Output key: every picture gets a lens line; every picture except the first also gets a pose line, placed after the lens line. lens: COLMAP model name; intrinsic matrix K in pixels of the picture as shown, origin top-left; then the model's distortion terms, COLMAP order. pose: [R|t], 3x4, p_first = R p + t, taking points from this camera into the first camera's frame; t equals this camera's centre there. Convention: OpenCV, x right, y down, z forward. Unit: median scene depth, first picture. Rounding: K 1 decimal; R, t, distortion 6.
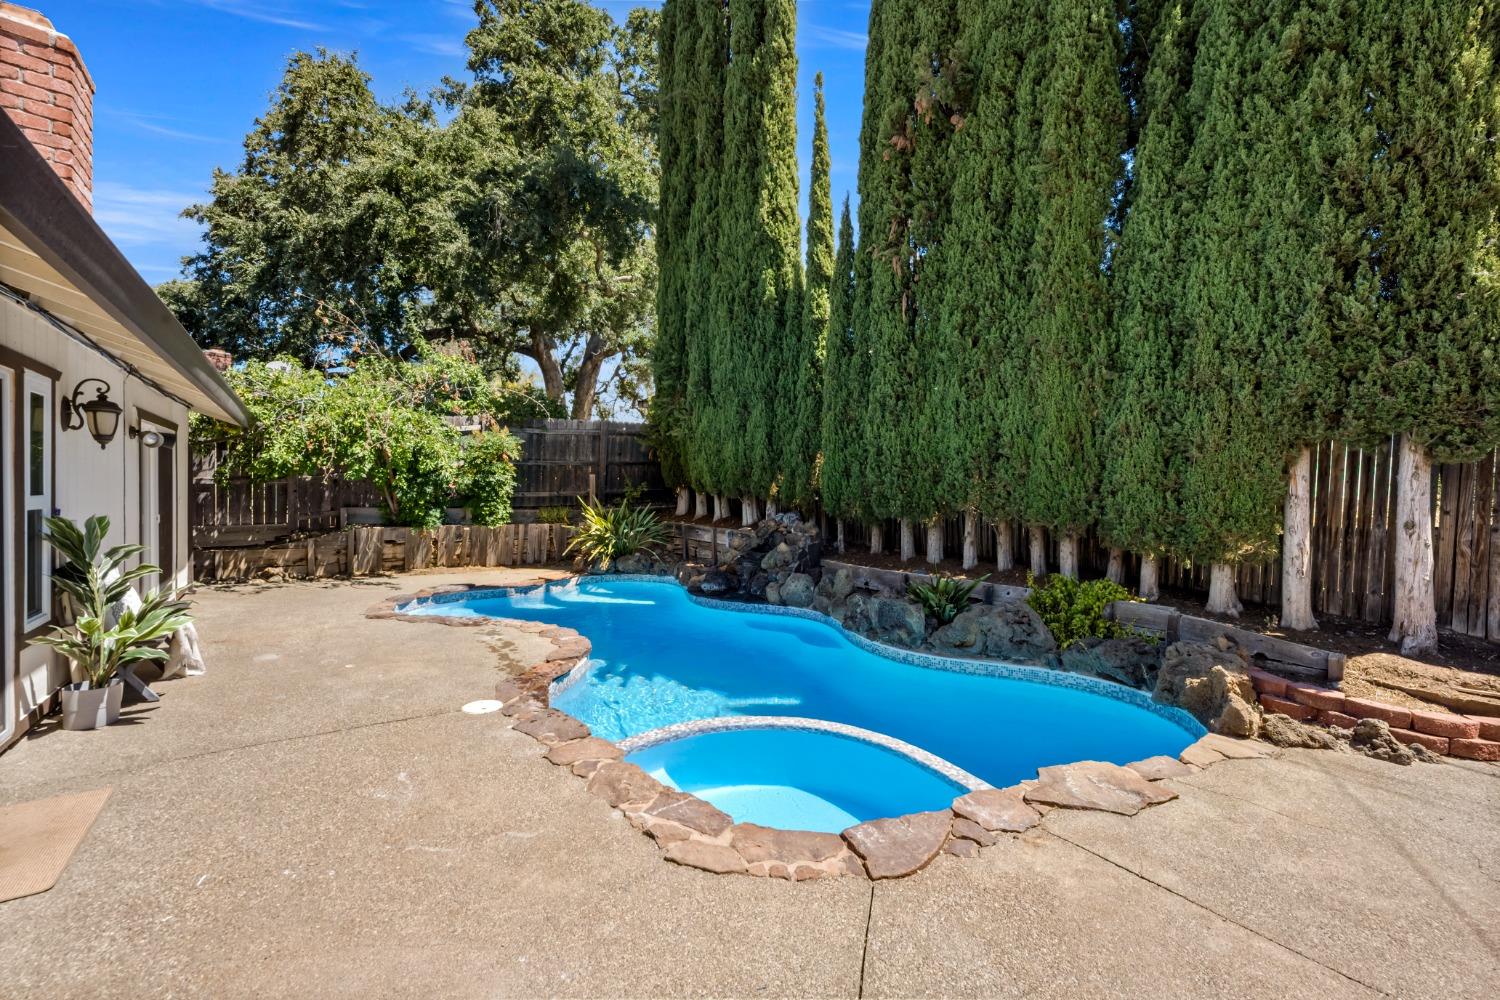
lens RADIAL K [[592.6, 0, 747.7], [0, 592.6, 504.4], [0, 0, 1]] dist [-0.002934, 0.001175]
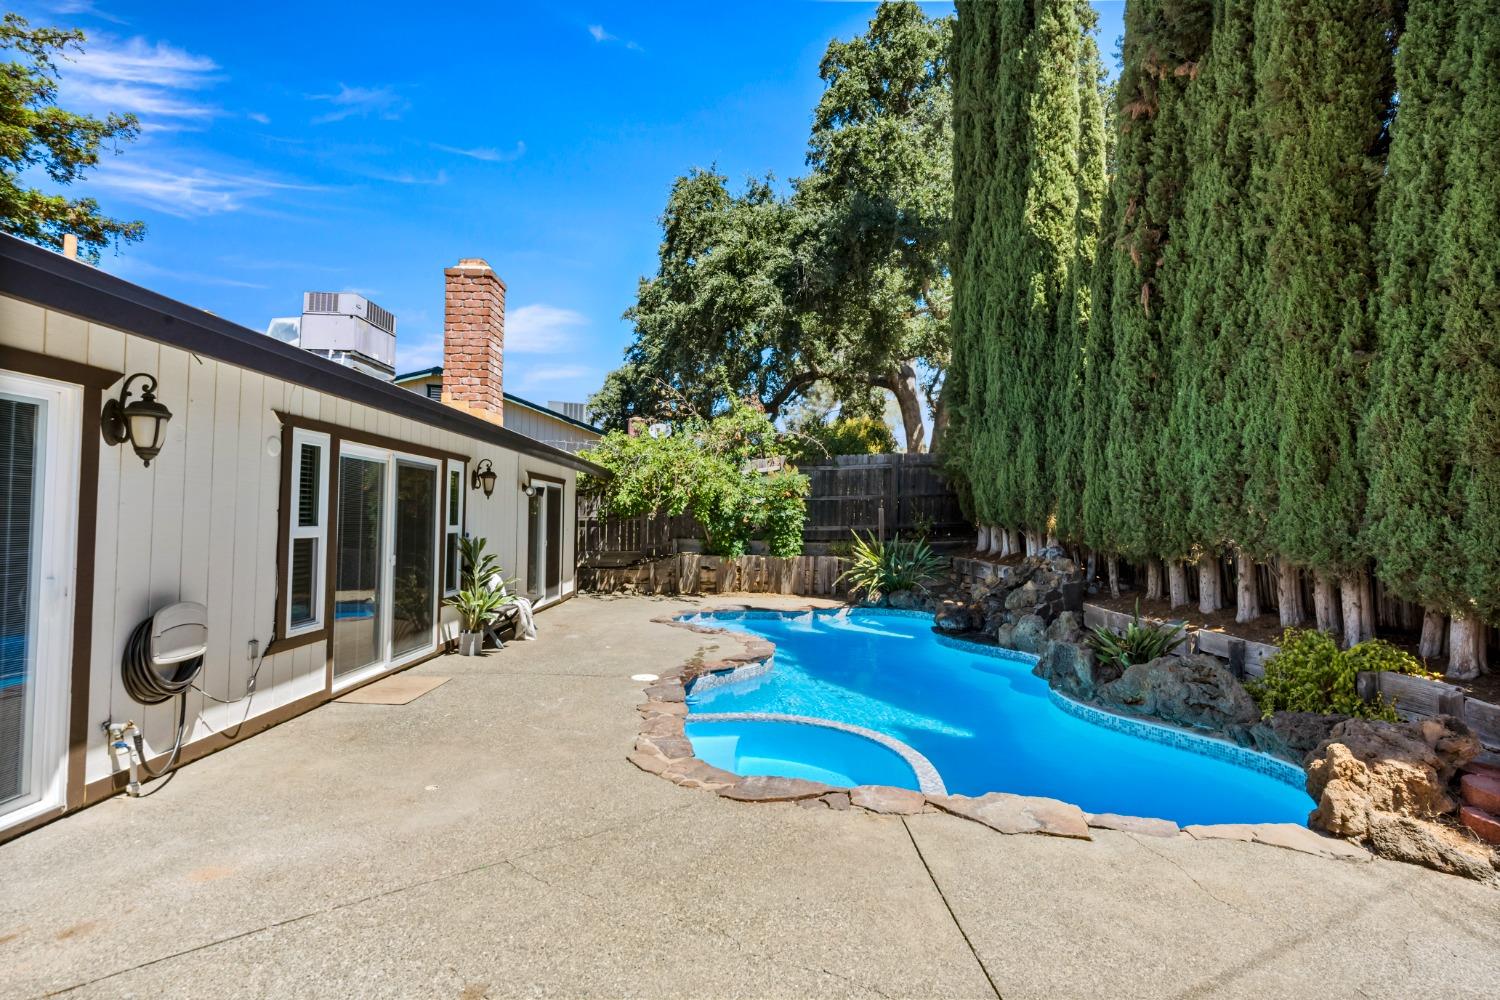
lens RADIAL K [[678.8, 0, 747.2], [0, 678.8, 502.9], [0, 0, 1]] dist [0.000786, 0.000862]
pose [[0.808032, -0.024857, -0.588614, 0.506593], [-0.010268, 0.998364, -0.056257, 0.015877], [0.589049, 0.051501, 0.806455, -0.115787]]
